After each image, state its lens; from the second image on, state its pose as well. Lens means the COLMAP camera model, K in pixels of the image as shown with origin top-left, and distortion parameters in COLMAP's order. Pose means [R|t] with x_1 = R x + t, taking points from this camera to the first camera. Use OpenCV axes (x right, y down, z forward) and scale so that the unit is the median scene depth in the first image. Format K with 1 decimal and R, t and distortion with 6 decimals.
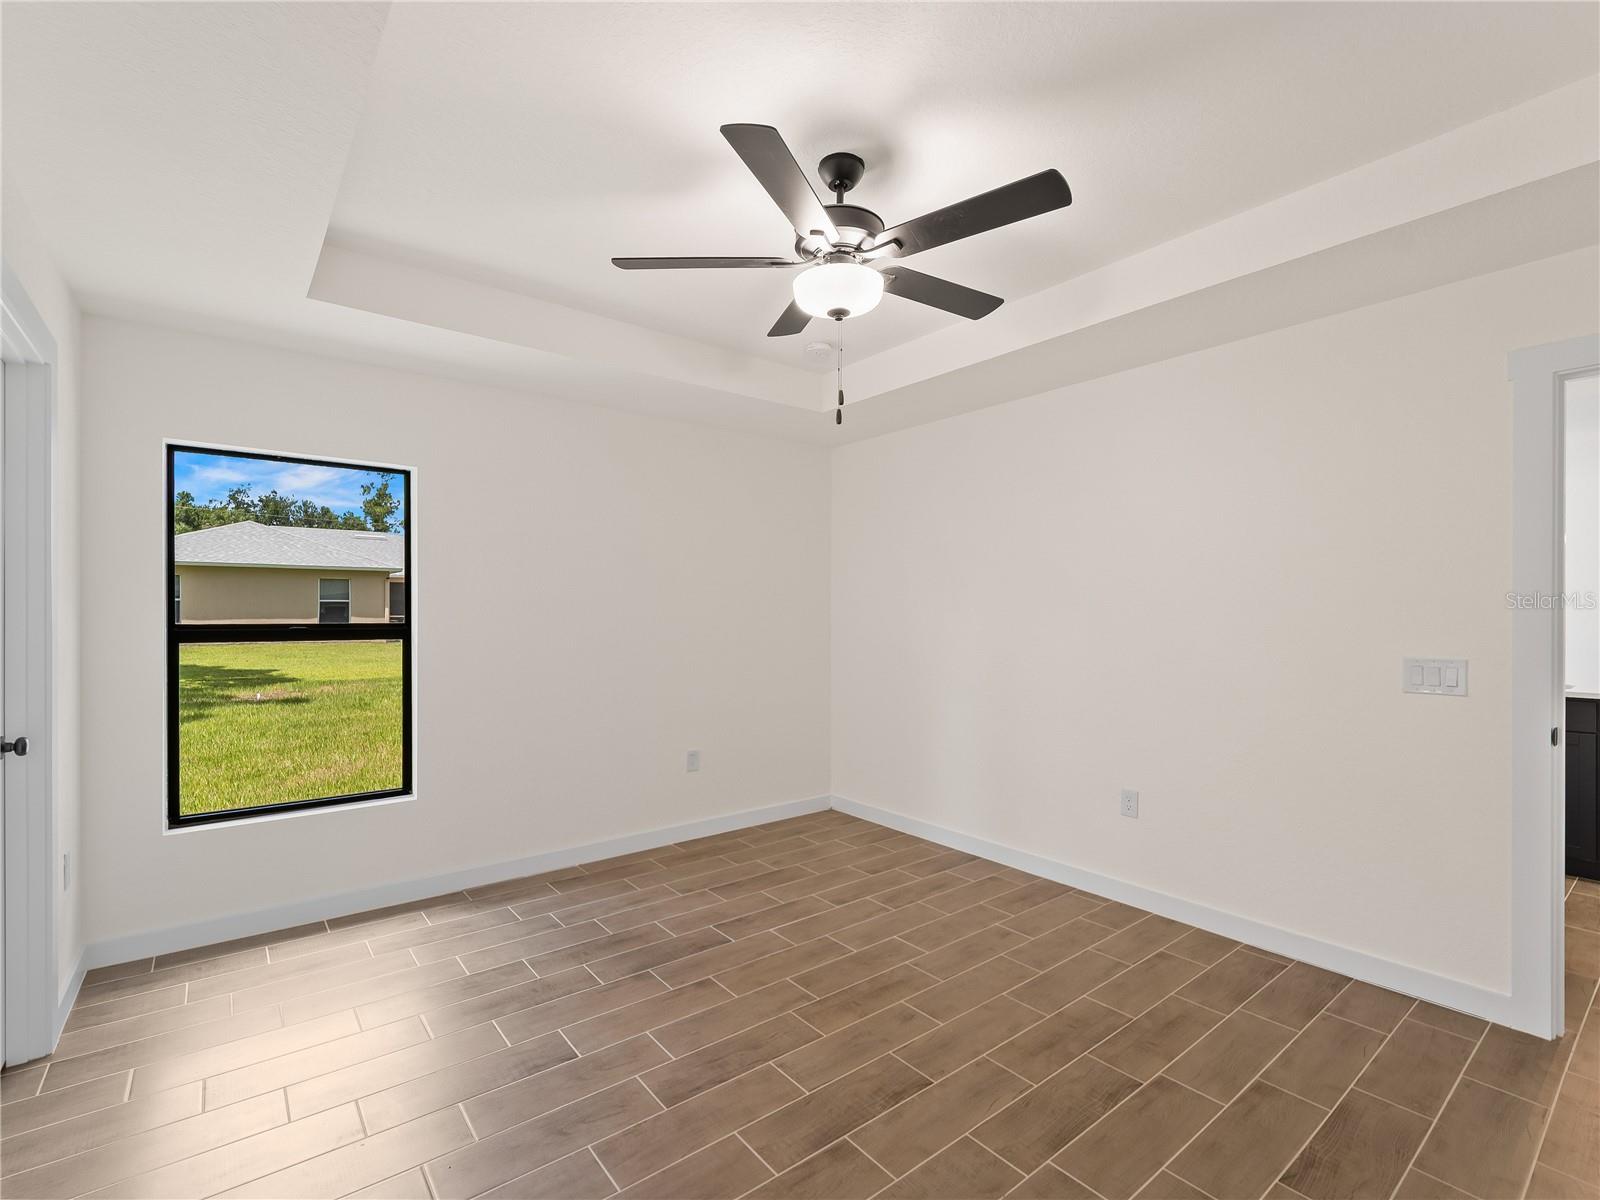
lens RADIAL K [[743.3, 0, 806.8], [0, 743.3, 619.7], [0, 0, 1]] dist [-0.003030, -0.000564]
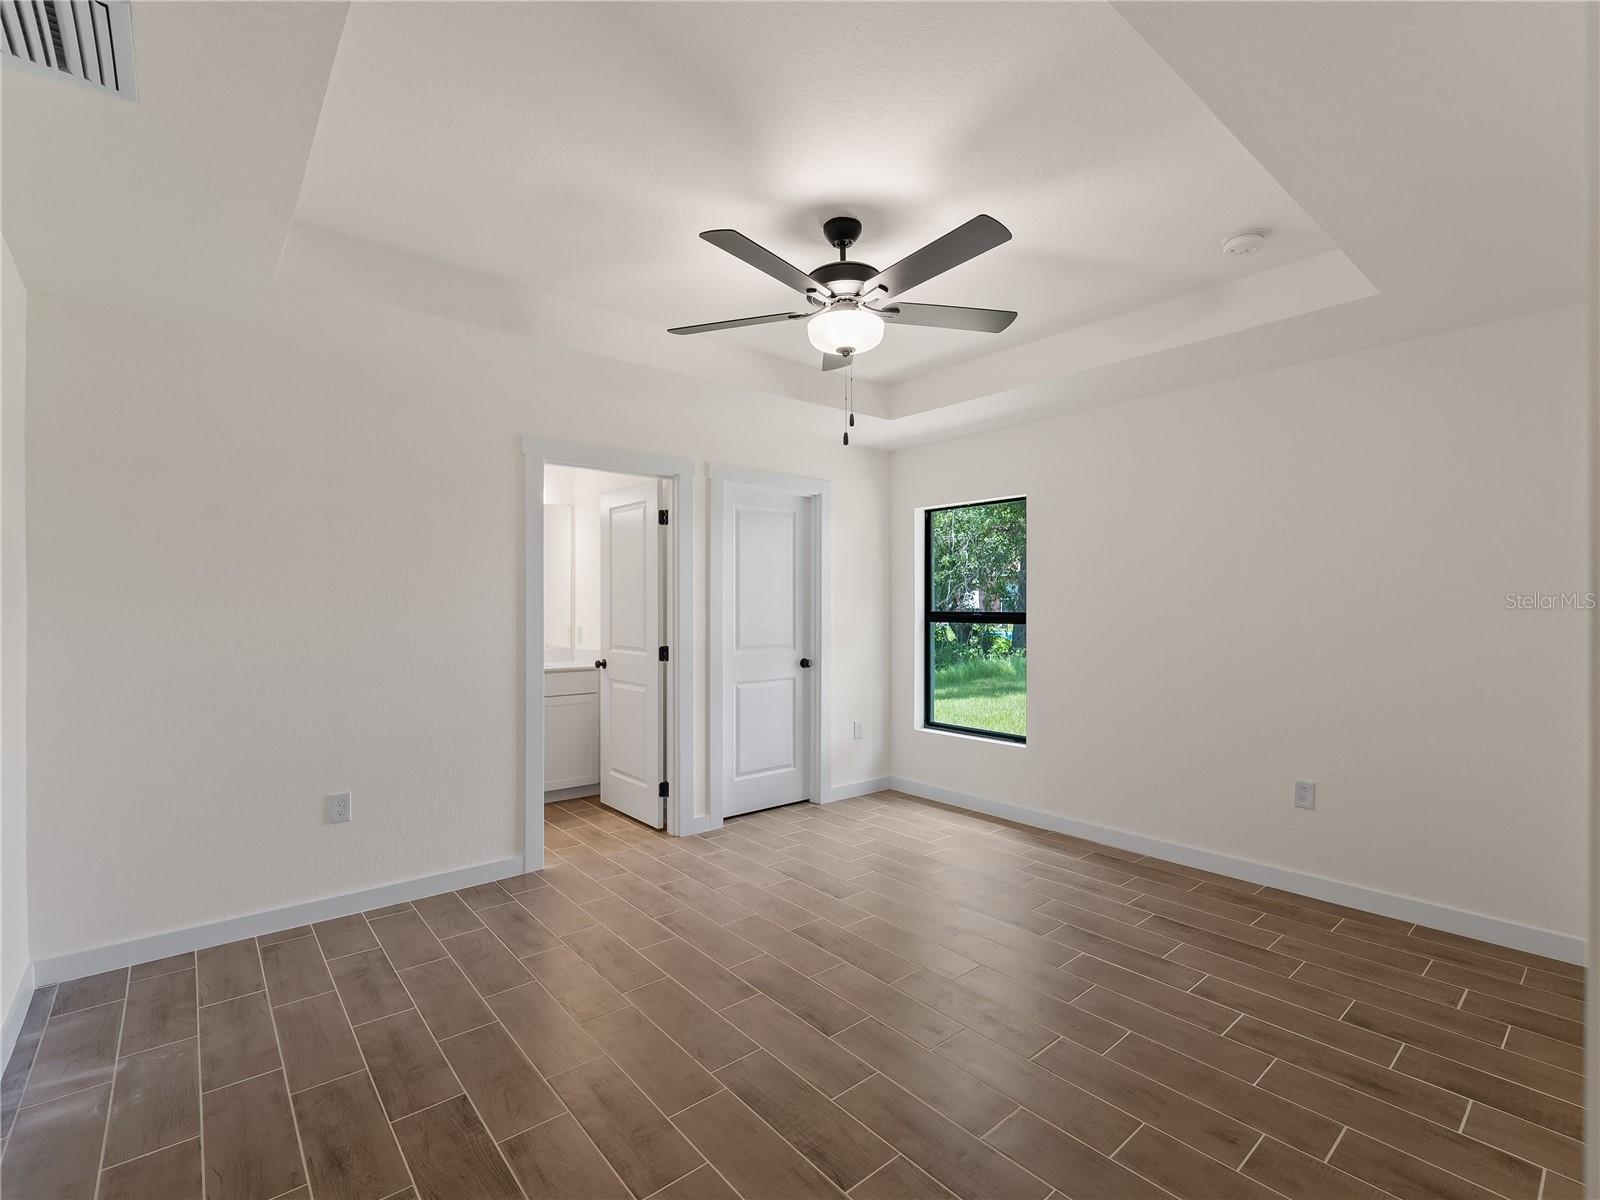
lens RADIAL K [[731.6, 0, 801.6], [0, 731.6, 613.2], [0, 0, 1]] dist [0.001518, 0.000091]
pose [[0.031121, 0.010885, -0.999456, 1.036418], [-0.011723, 0.999876, 0.010524, -0.005905], [0.999447, 0.011389, 0.031244, 0.771334]]
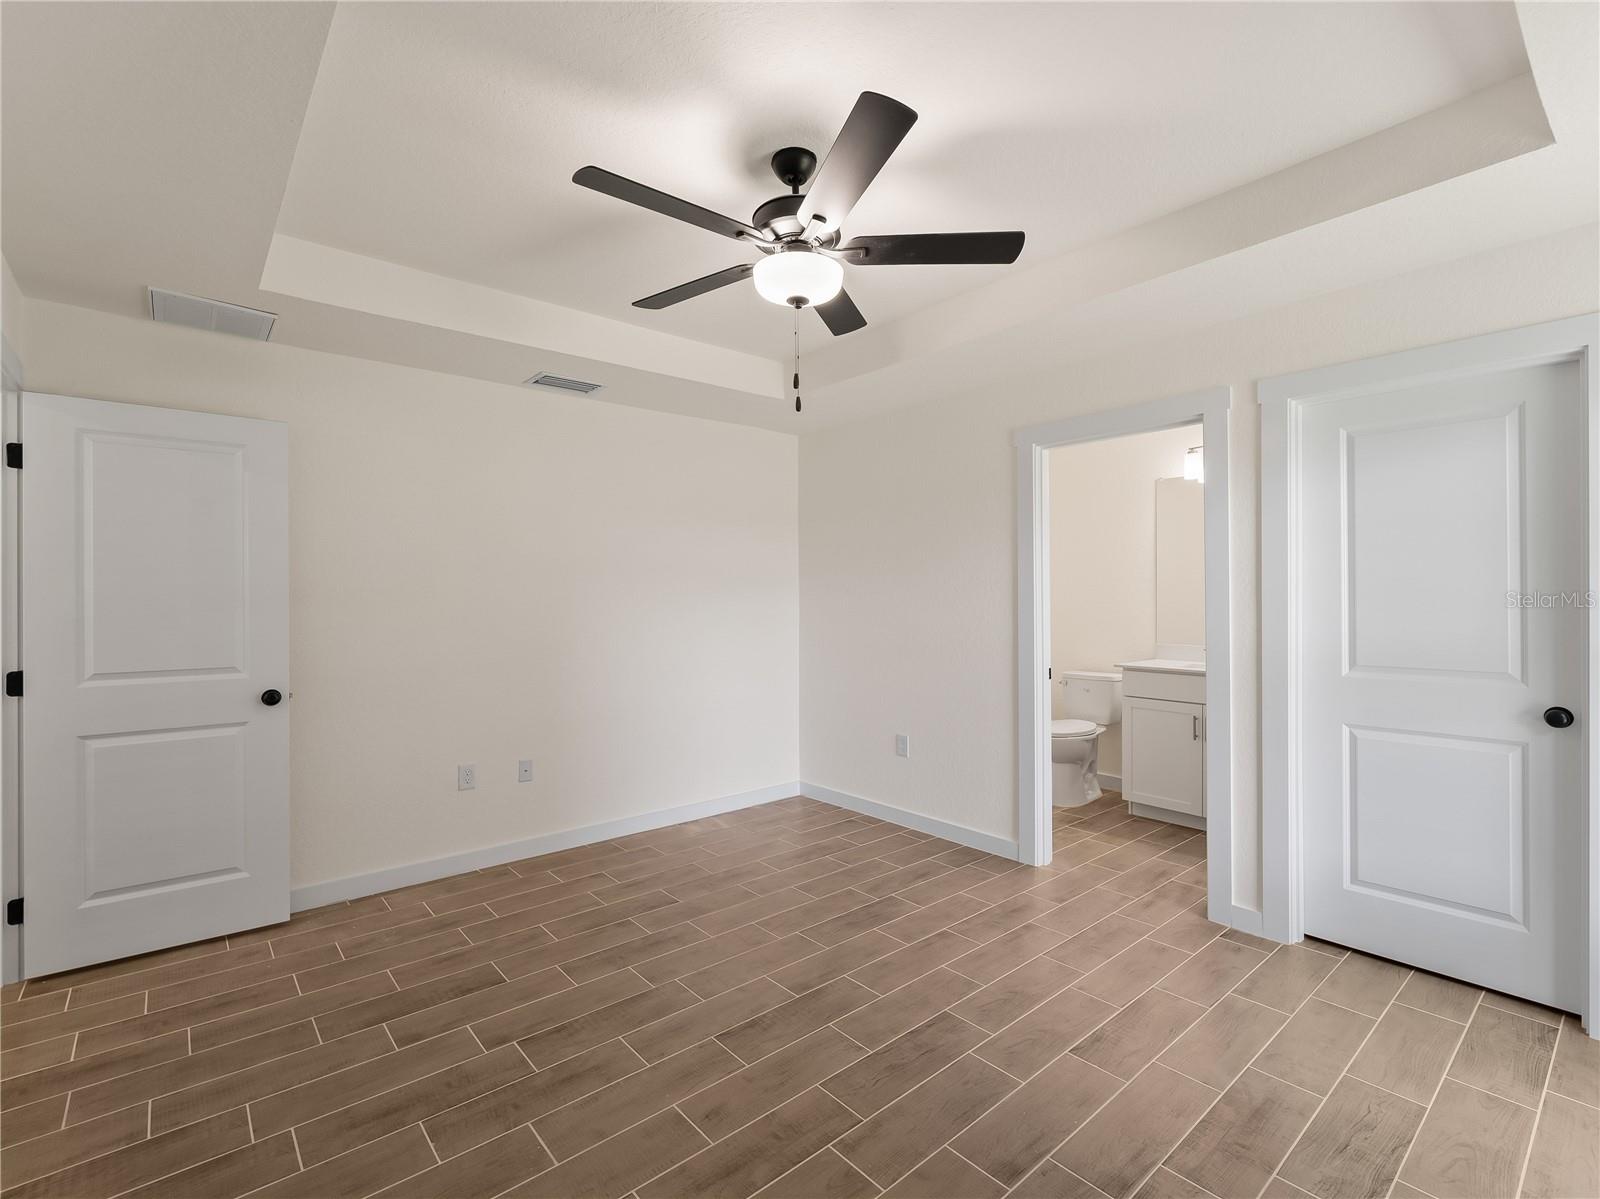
lens RADIAL K [[742.9, 0, 803.8], [0, 742.9, 603.3], [0, 0, 1]] dist [0.001145, -0.000259]
pose [[-0.999343, 0.006022, -0.035736, 0.063544], [0.005302, 0.999782, 0.020196, -0.018817], [0.035849, 0.019994, -0.999157, 1.732398]]
